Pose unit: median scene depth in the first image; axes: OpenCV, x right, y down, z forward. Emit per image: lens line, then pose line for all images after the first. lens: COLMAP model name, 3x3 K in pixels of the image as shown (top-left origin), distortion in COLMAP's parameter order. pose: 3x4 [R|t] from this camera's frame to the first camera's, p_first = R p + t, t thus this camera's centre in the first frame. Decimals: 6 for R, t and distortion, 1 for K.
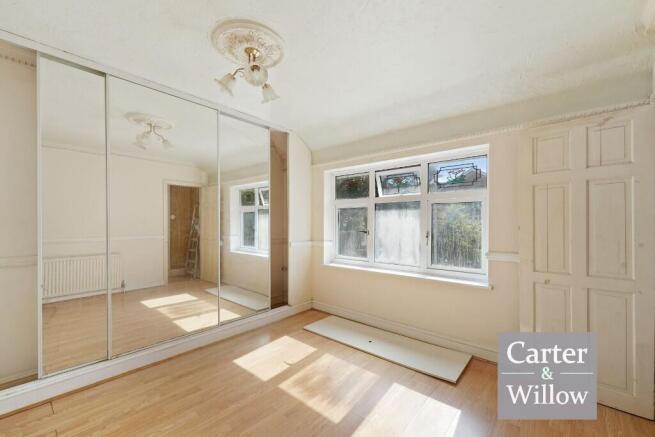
lens RADIAL K [[266.8, 0, 319.8], [0, 266.8, 221.6], [0, 0, 1]] dist [-0.003848, -0.000121]
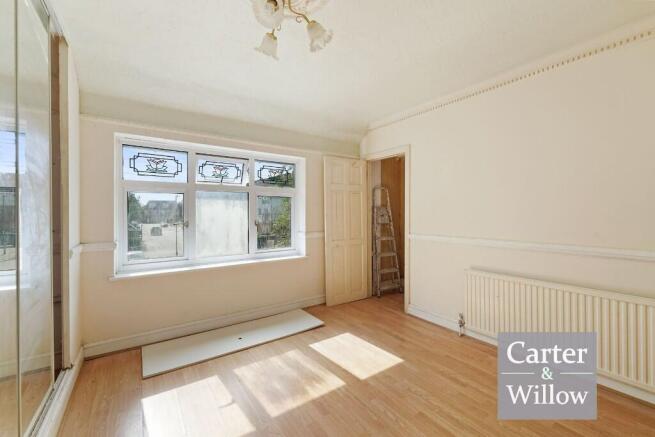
lens RADIAL K [[266.8, 0, 318.6], [0, 266.8, 212.7], [0, 0, 1]] dist [-0.003848, -0.000121]
pose [[0.249502, 0.003390, 0.968368, -0.668411], [0.004300, 0.999980, -0.004608, 0.011651], [-0.968365, 0.005313, 0.249483, 0.503702]]
